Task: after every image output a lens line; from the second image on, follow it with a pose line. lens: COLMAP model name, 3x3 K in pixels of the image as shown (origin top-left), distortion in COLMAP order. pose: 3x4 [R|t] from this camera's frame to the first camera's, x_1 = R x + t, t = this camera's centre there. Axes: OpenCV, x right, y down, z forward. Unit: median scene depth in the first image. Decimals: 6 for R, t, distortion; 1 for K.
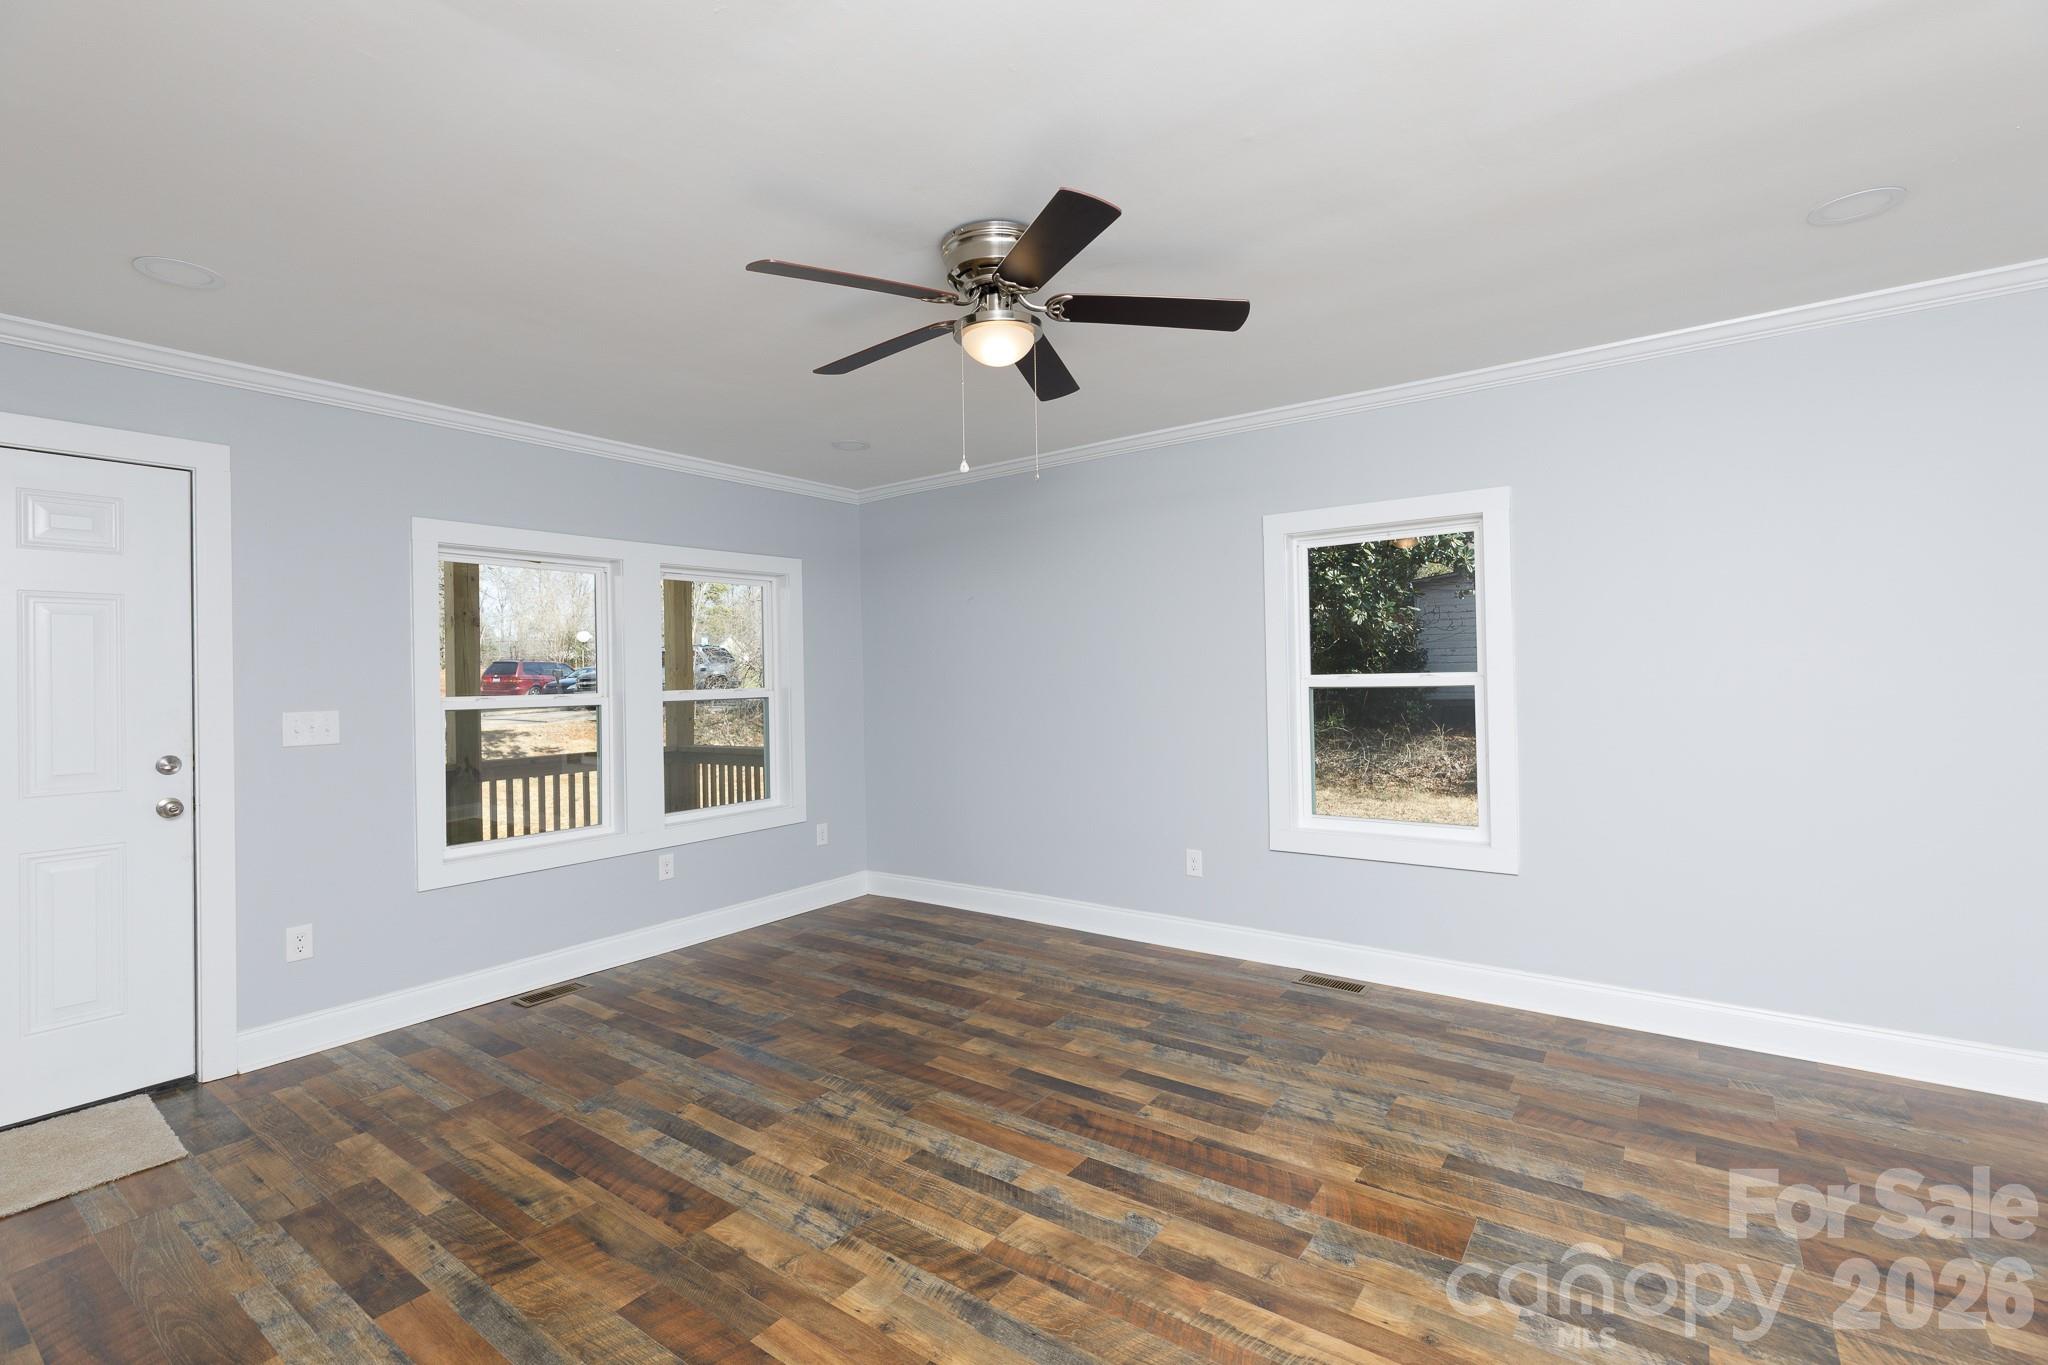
lens RADIAL K [[915.4, 0, 1022.9], [0, 915.4, 678.0], [0, 0, 1]] dist [0.009377, -0.001027]
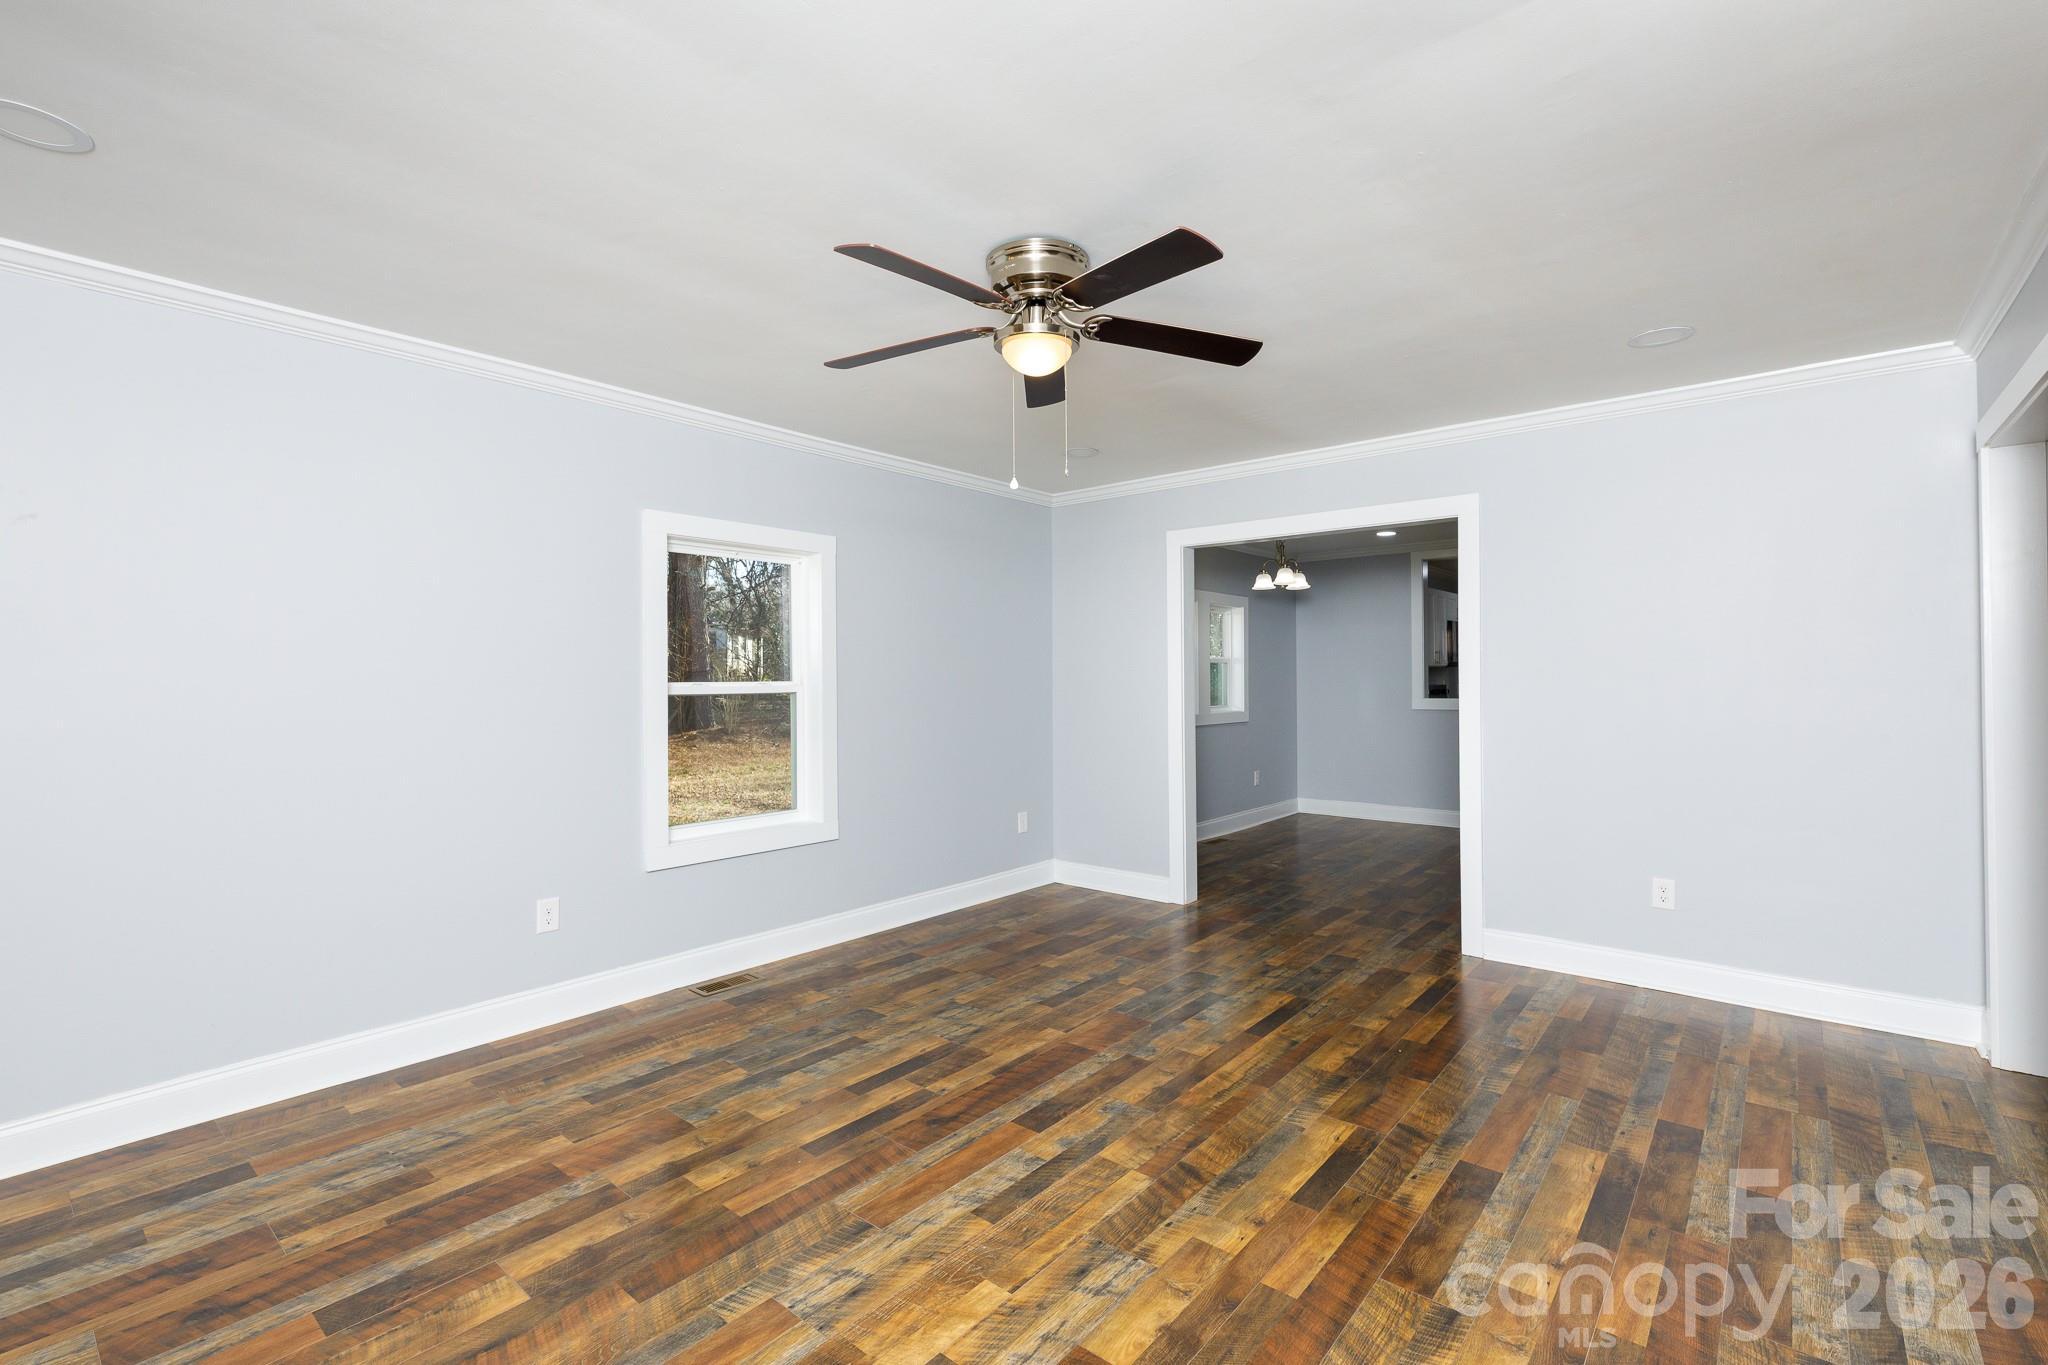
lens RADIAL K [[915.4, 0, 1022.8], [0, 915.4, 676.2], [0, 0, 1]] dist [0.009377, -0.001027]
pose [[0.066679, 0.022421, 0.997523, -0.872863], [0.005971, 0.999721, -0.022869, 0.020631], [-0.997757, 0.007481, 0.066526, 0.782792]]
